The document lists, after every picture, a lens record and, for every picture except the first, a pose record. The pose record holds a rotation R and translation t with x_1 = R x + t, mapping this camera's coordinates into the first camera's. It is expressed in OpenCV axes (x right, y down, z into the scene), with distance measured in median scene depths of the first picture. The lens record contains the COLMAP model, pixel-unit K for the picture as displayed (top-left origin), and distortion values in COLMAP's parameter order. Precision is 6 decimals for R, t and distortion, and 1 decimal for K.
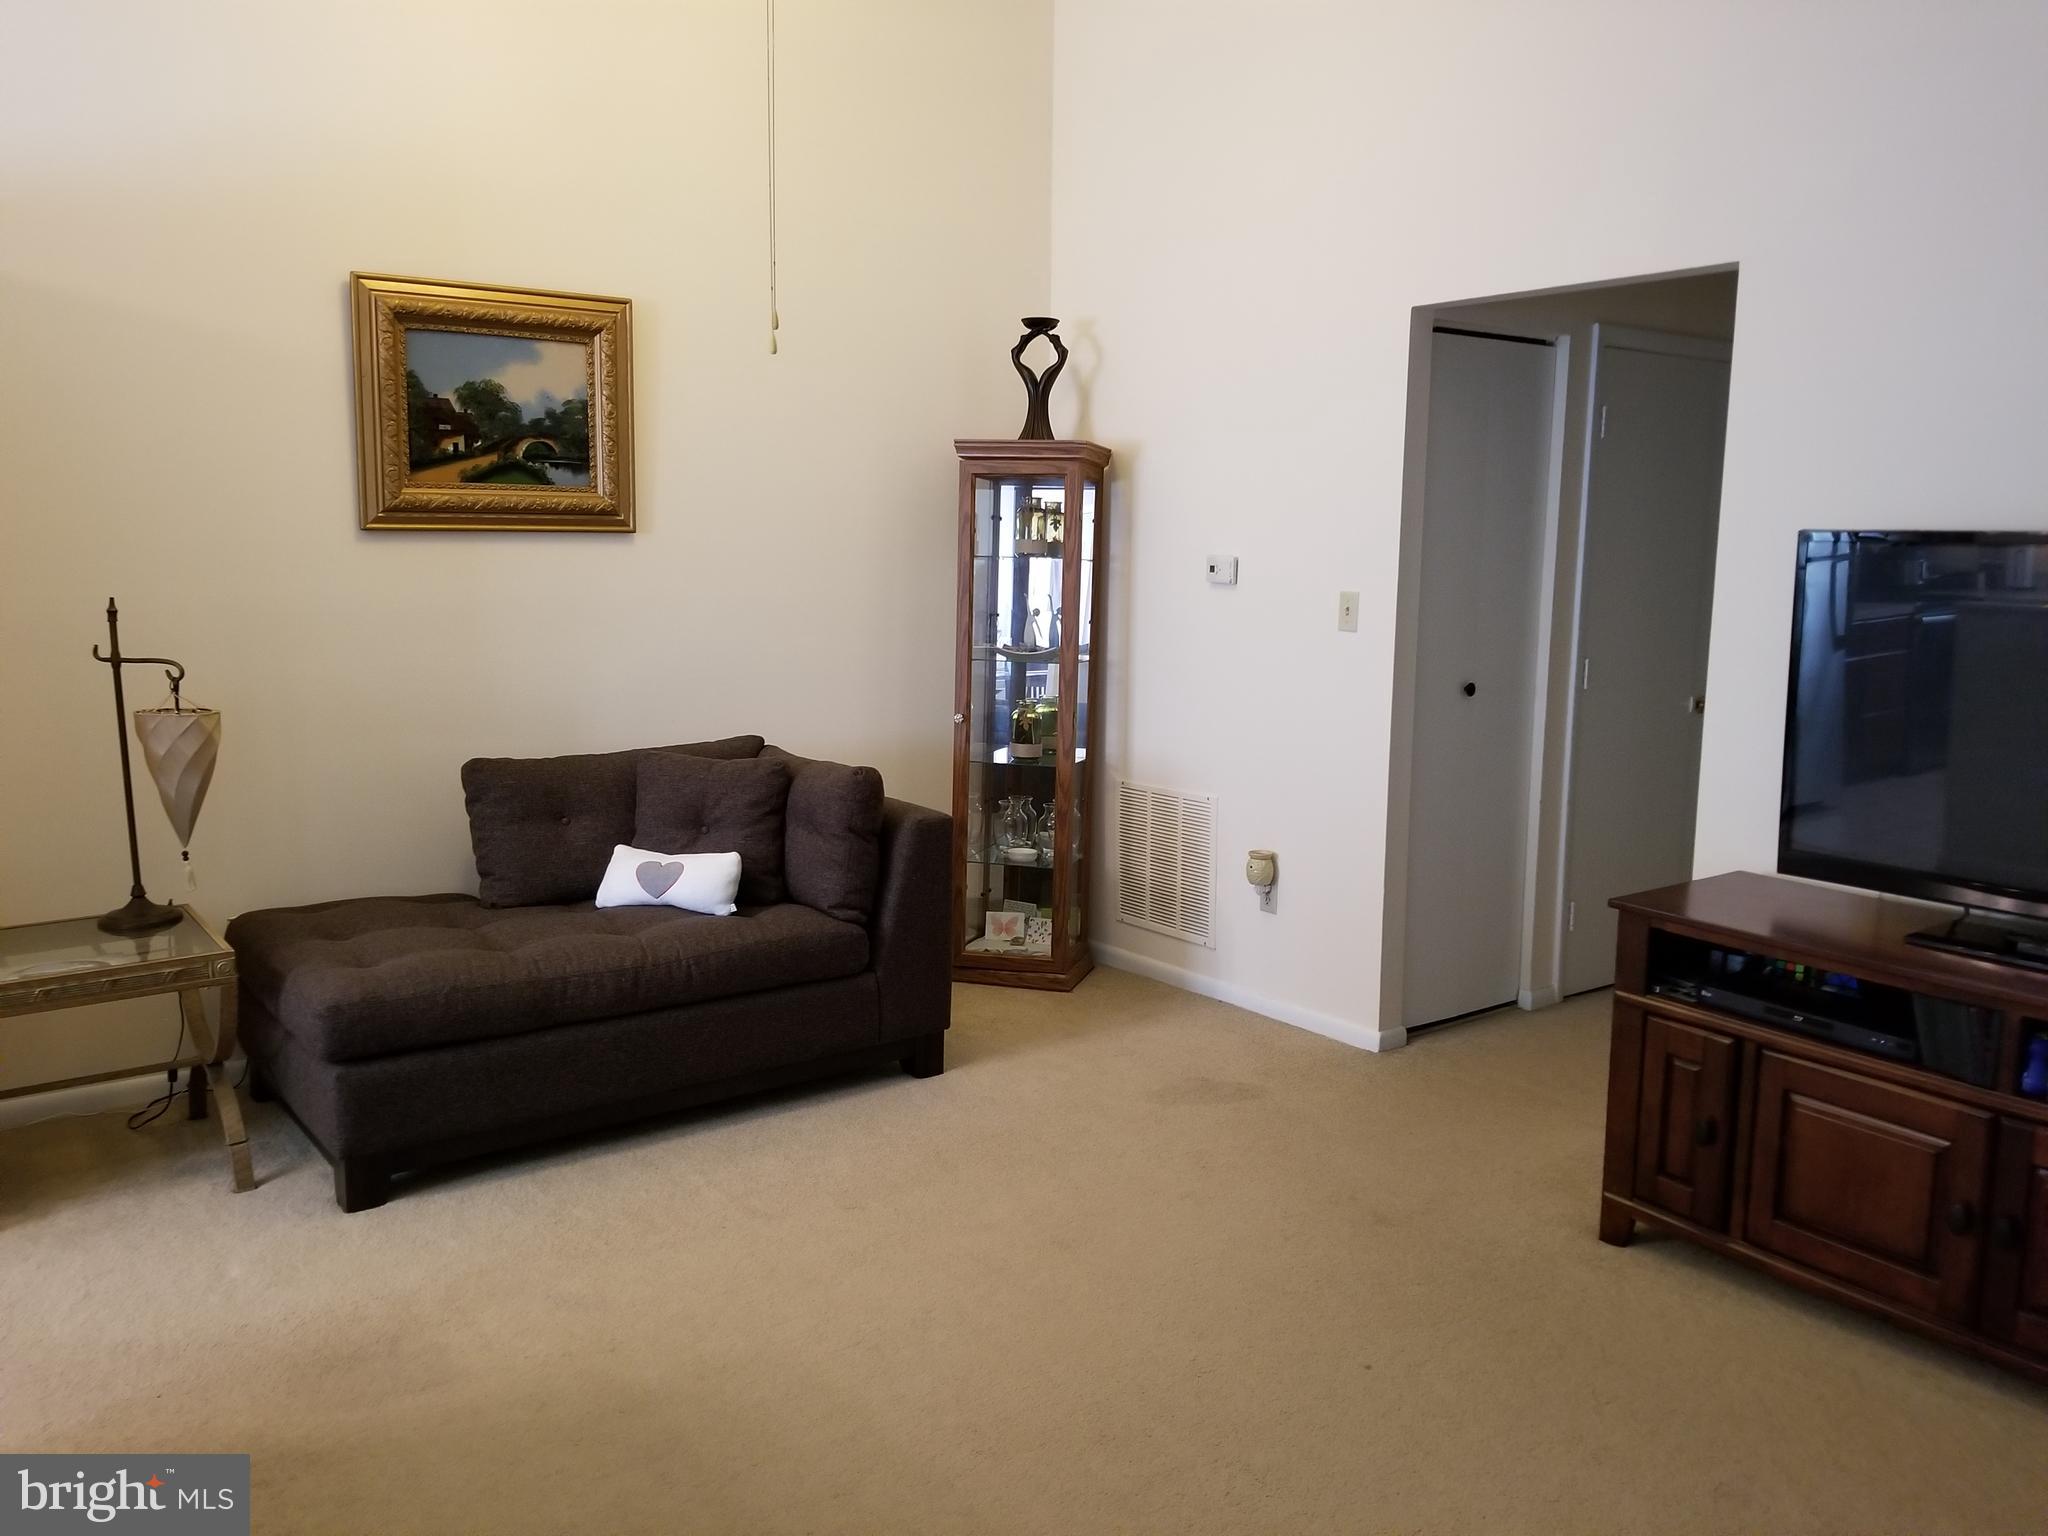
lens RADIAL K [[1583.1, 0, 1034.3], [0, 1583.1, 764.5], [0, 0, 1]] dist [0.082957, -0.139861]
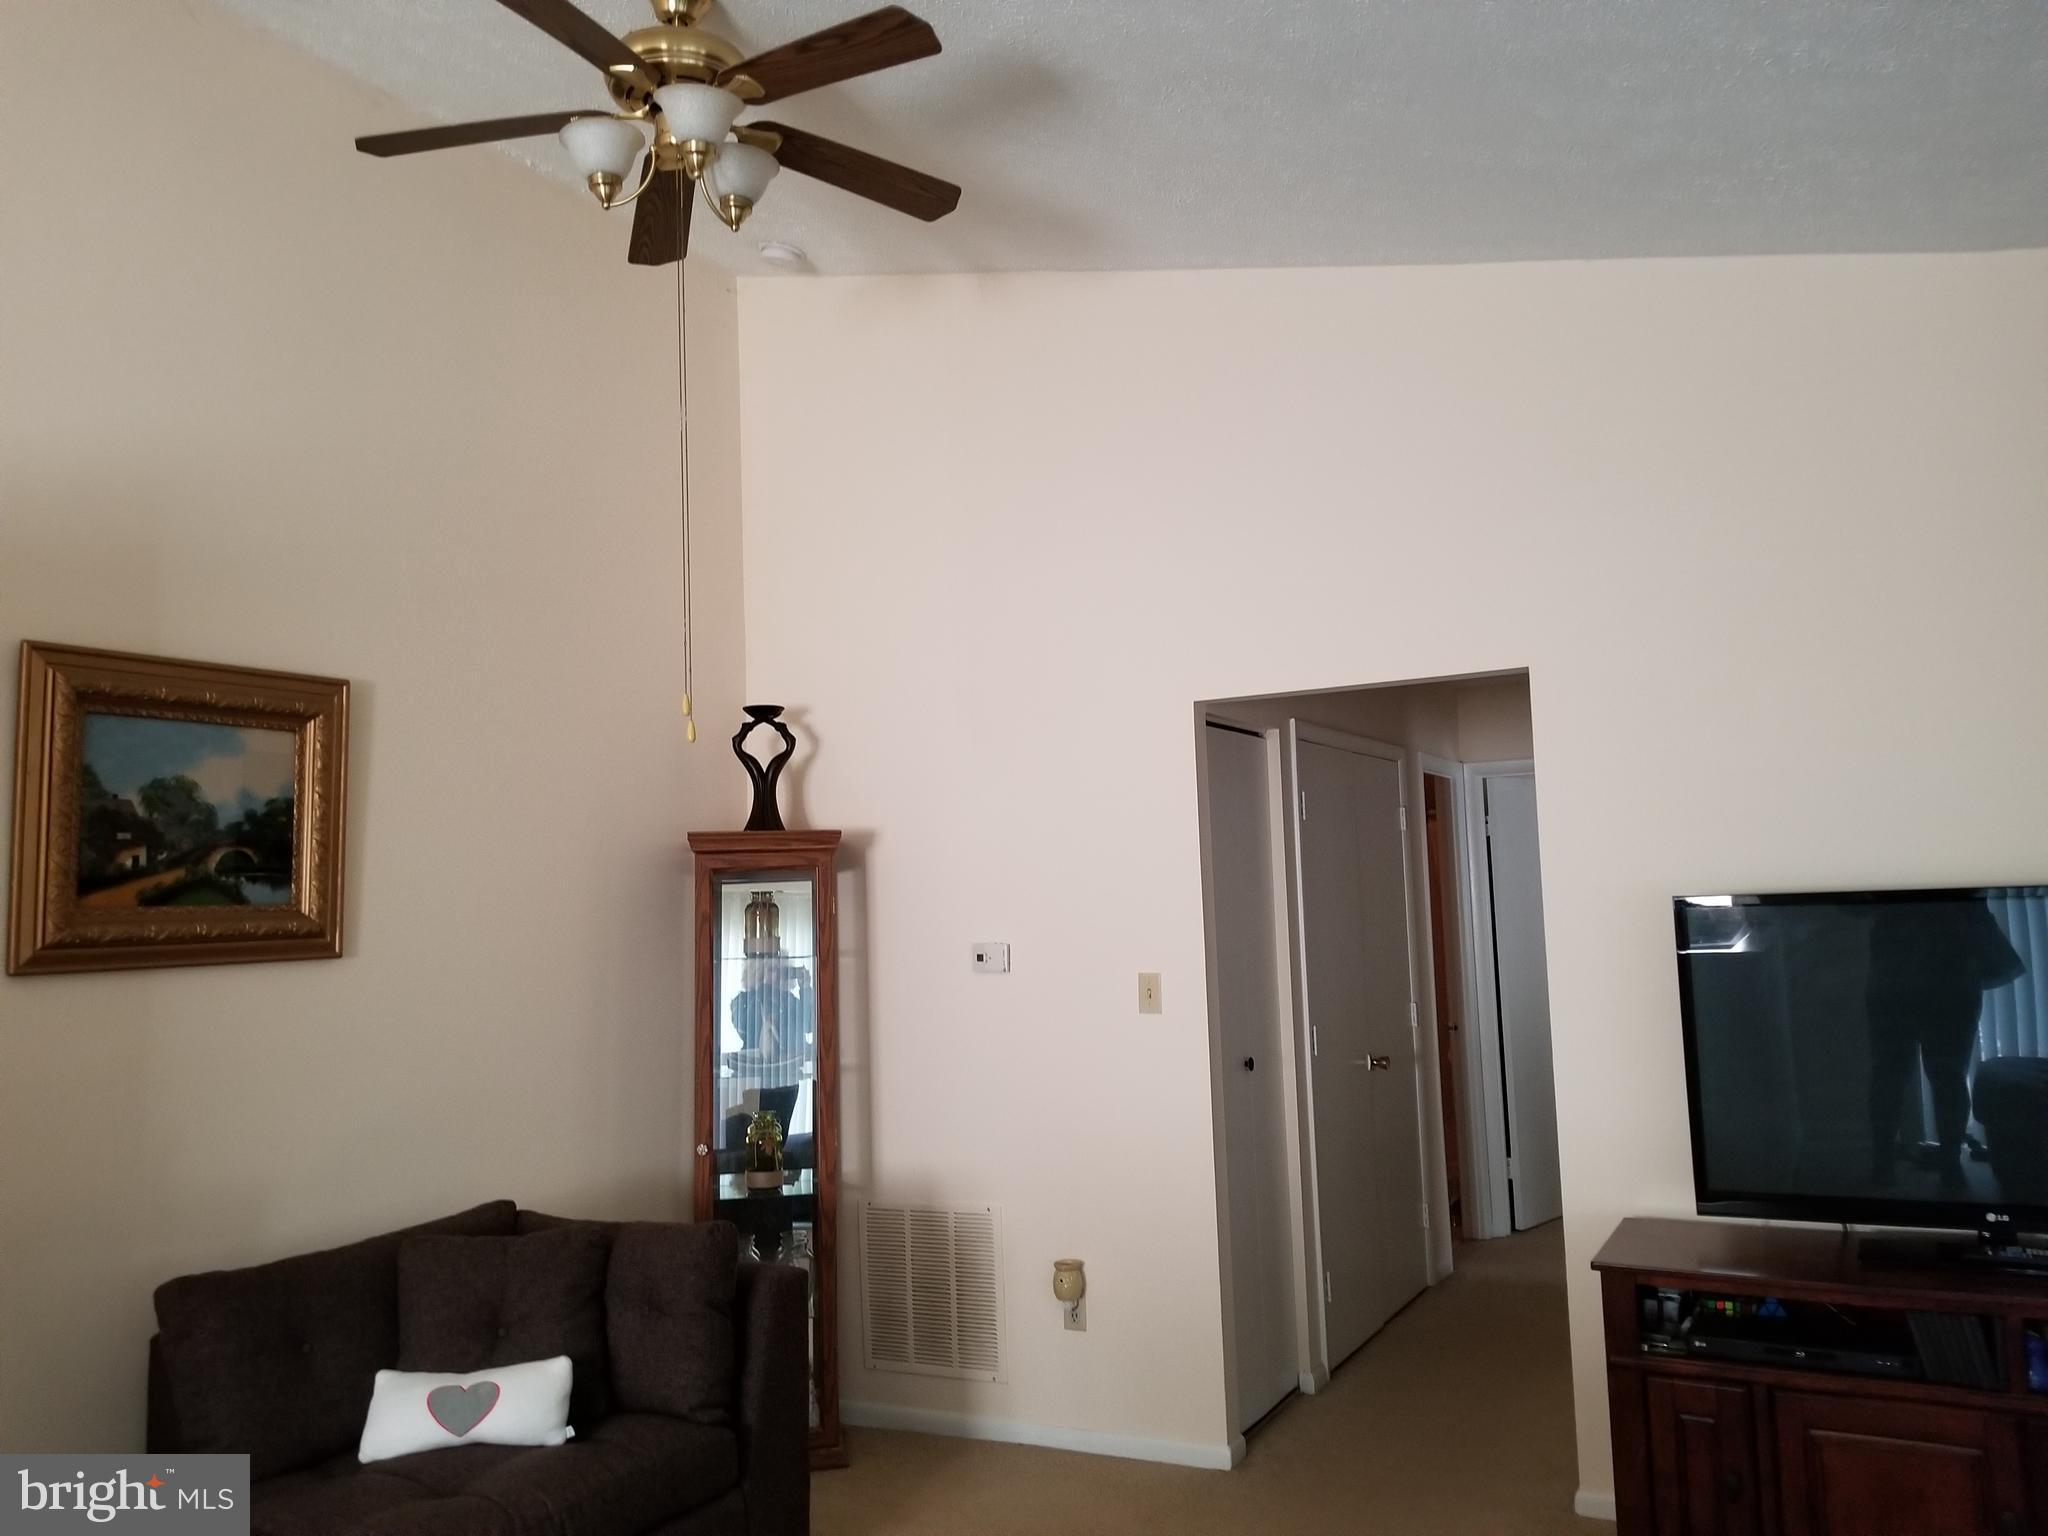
lens RADIAL K [[1583.1, 0, 1041.8], [0, 1583.1, 746.4], [0, 0, 1]] dist [0.082957, -0.139861]
pose [[0.903972, -0.000485, 0.427592, -0.295017], [0.106676, 0.968635, -0.224424, -0.031851], [-0.414071, 0.248487, 0.875671, 0.128313]]
